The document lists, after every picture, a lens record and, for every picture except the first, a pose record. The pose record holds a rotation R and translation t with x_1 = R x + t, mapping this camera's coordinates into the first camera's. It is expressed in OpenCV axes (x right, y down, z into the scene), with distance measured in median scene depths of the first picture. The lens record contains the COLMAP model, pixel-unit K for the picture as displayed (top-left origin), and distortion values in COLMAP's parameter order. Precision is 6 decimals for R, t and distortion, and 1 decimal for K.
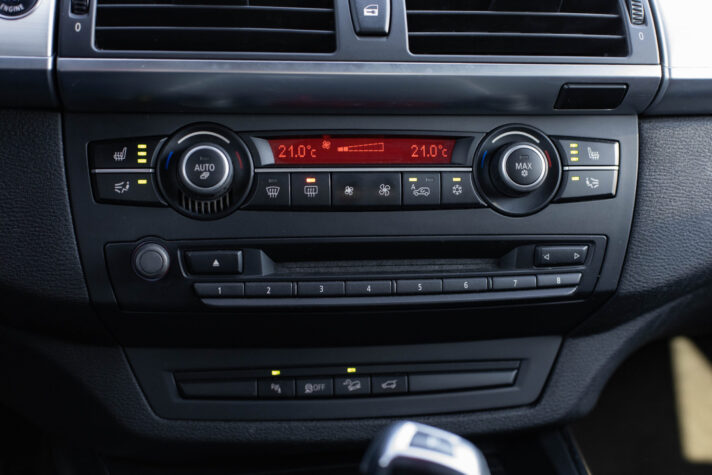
lens RADIAL K [[1050.6, 0, 356.0], [0, 1050.6, 237.5], [0, 0, 1]] dist [0.016543, -0.050182]
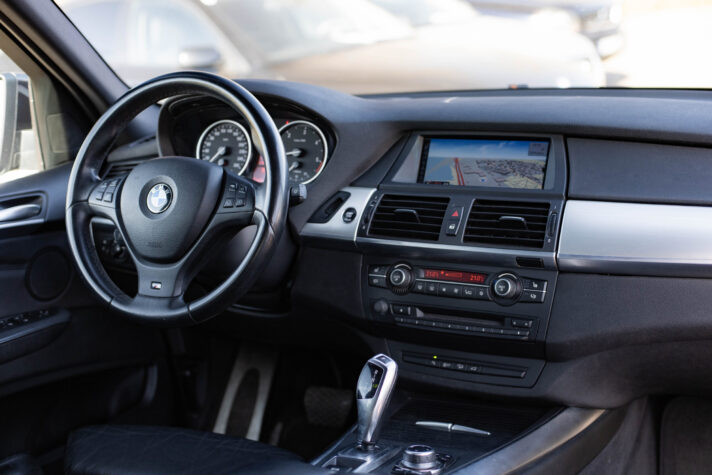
lens RADIAL K [[1050.6, 0, 356.0], [0, 1050.6, 237.5], [0, 0, 1]] dist [0.016543, -0.050182]
pose [[0.775630, 0.065737, -0.627756, 1.522852], [-0.114364, 0.992737, -0.037346, -0.050981], [0.620741, 0.100759, 0.777514, -1.291096]]
